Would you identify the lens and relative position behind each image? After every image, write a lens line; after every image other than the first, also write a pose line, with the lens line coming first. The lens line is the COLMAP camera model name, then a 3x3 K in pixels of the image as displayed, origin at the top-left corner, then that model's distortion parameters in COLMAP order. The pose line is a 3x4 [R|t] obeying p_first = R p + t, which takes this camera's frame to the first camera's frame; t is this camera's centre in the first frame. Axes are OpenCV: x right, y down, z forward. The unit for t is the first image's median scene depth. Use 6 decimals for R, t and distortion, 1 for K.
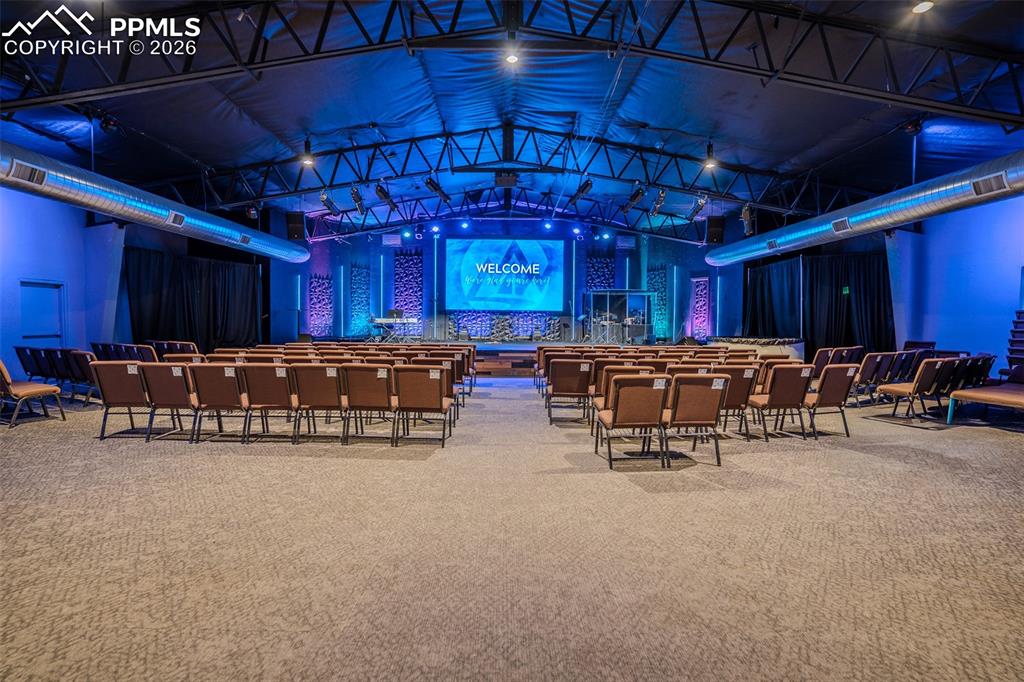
lens RADIAL K [[503.3, 0, 511.0], [0, 503.3, 337.4], [0, 0, 1]] dist [-0.067880, 0.030443]
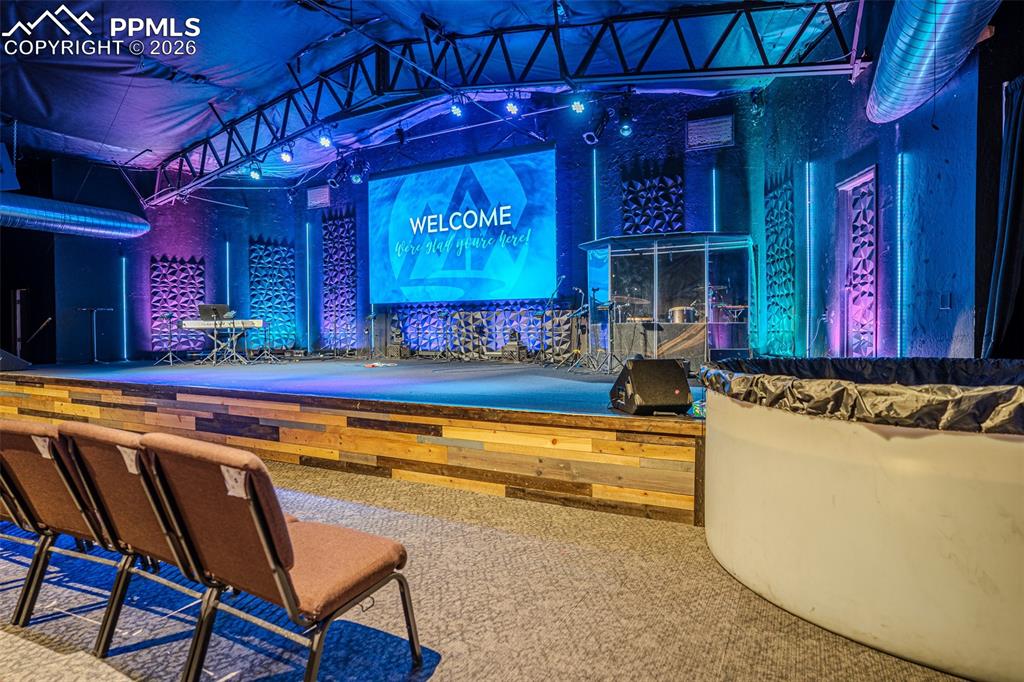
lens RADIAL K [[557.4, 0, 512.0], [0, 557.4, 341.0], [0, 0, 1]] dist [-0.028429, 0.000816]
pose [[0.877543, -0.004173, -0.479480, 0.318709], [-0.002133, 0.999918, -0.012605, -0.005336], [0.479493, 0.012084, 0.877463, 0.521574]]
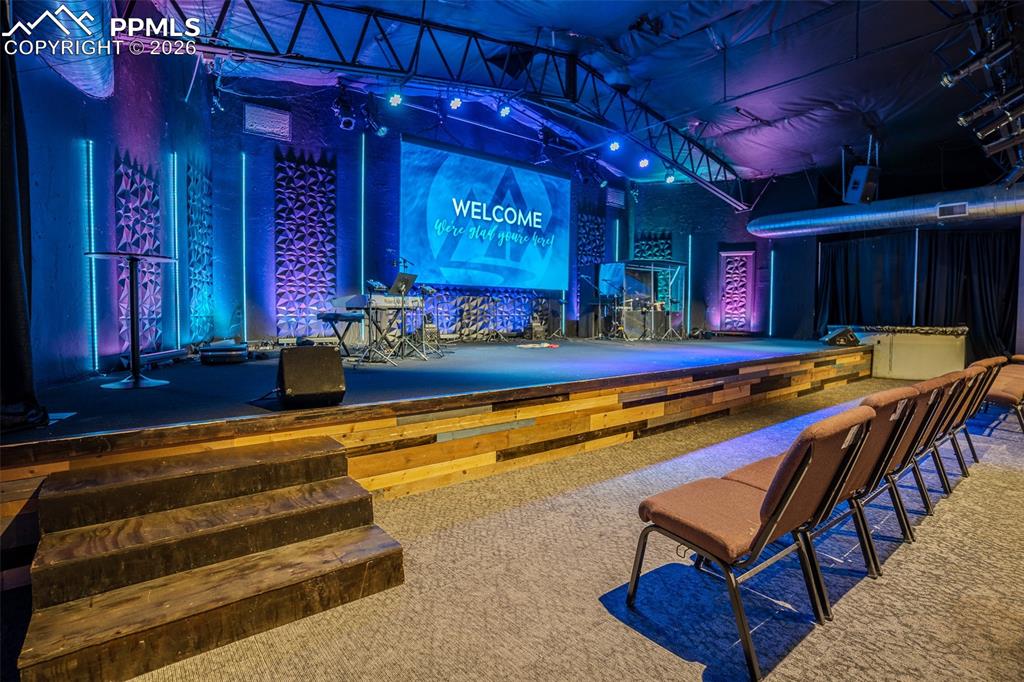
lens RADIAL K [[503.3, 0, 511.0], [0, 503.3, 337.4], [0, 0, 1]] dist [-0.067880, 0.030443]
pose [[0.792574, -0.033327, 0.608864, -0.348683], [0.020363, 0.999395, 0.028197, -0.012388], [-0.609436, -0.009950, 0.792773, 0.537525]]
